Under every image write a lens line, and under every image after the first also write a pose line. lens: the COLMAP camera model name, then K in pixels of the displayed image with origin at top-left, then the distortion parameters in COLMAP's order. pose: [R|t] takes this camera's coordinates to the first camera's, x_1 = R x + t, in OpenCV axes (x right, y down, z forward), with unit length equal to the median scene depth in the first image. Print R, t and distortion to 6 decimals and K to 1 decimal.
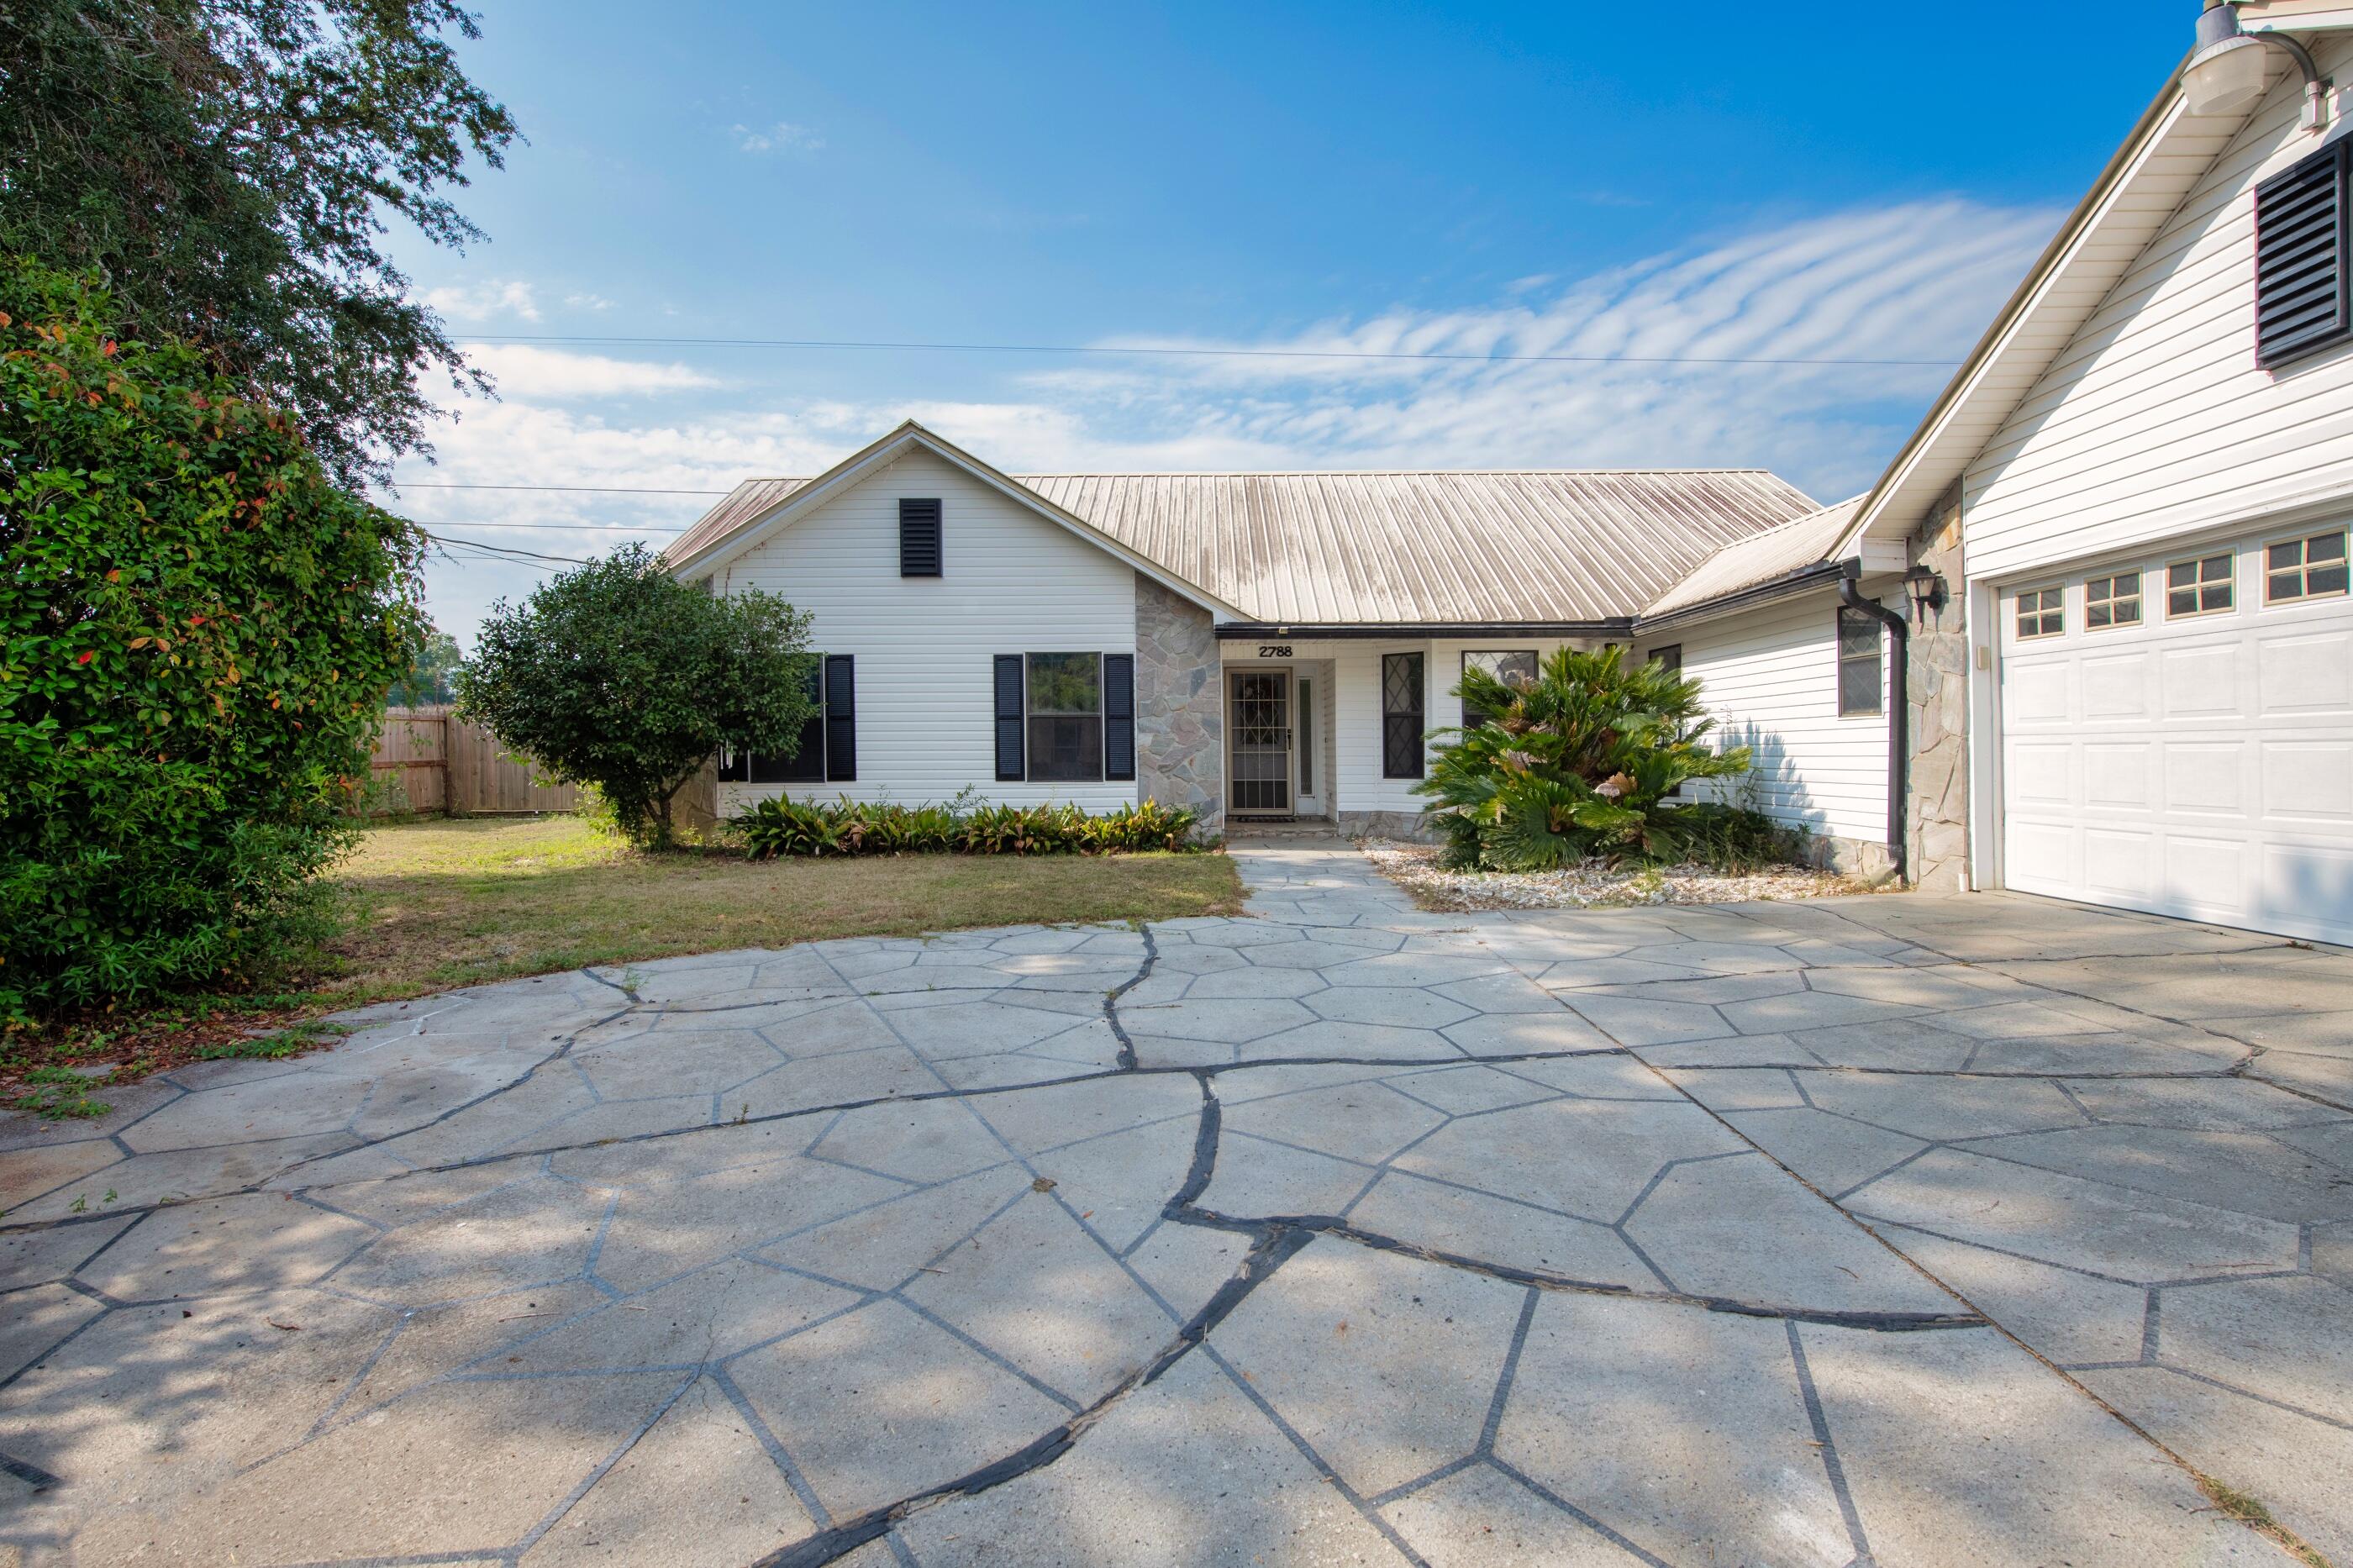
lens RADIAL K [[1069.9, 0, 1162.5], [0, 1069.9, 744.2], [0, 0, 1]] dist [-0.029822, -0.001017]
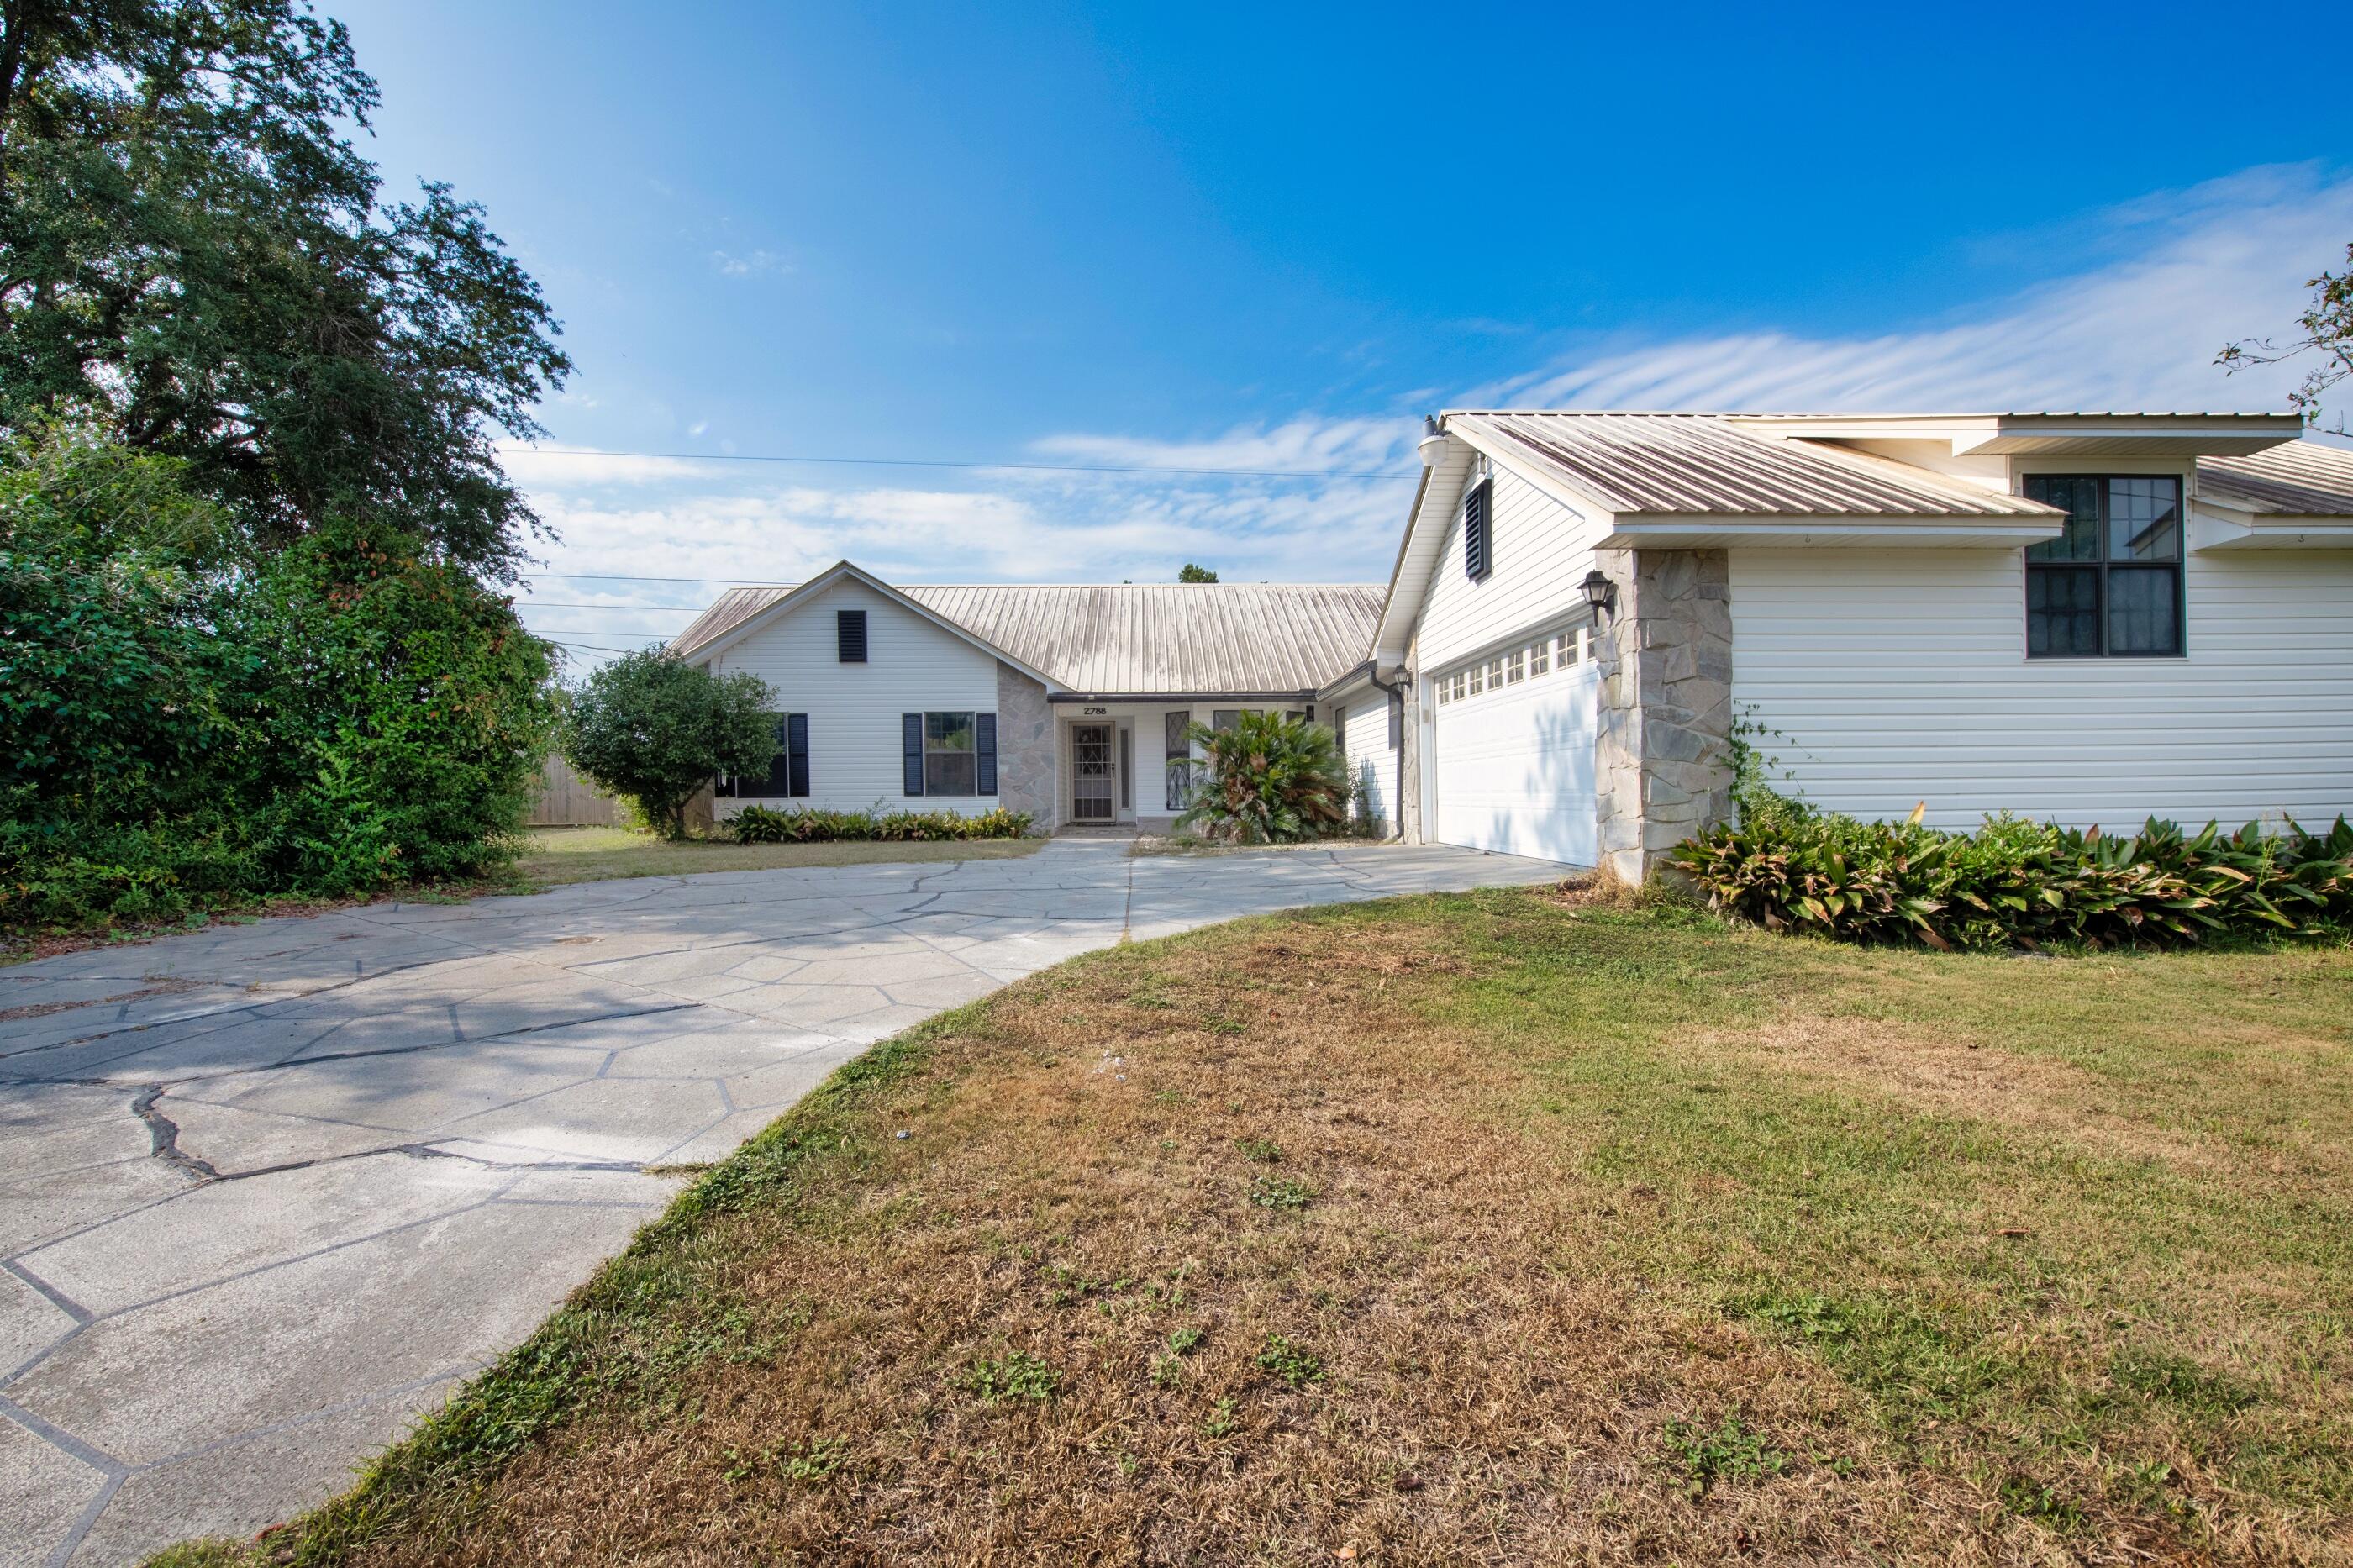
lens RADIAL K [[939.0, 0, 1185.9], [0, 939.0, 796.0], [0, 0, 1]] dist [-0.023386, -0.000085]
pose [[0.996513, -0.006649, 0.083167, 0.136437], [0.006229, 0.999967, 0.005301, 0.030155], [-0.083199, -0.004764, 0.996522, -0.371531]]
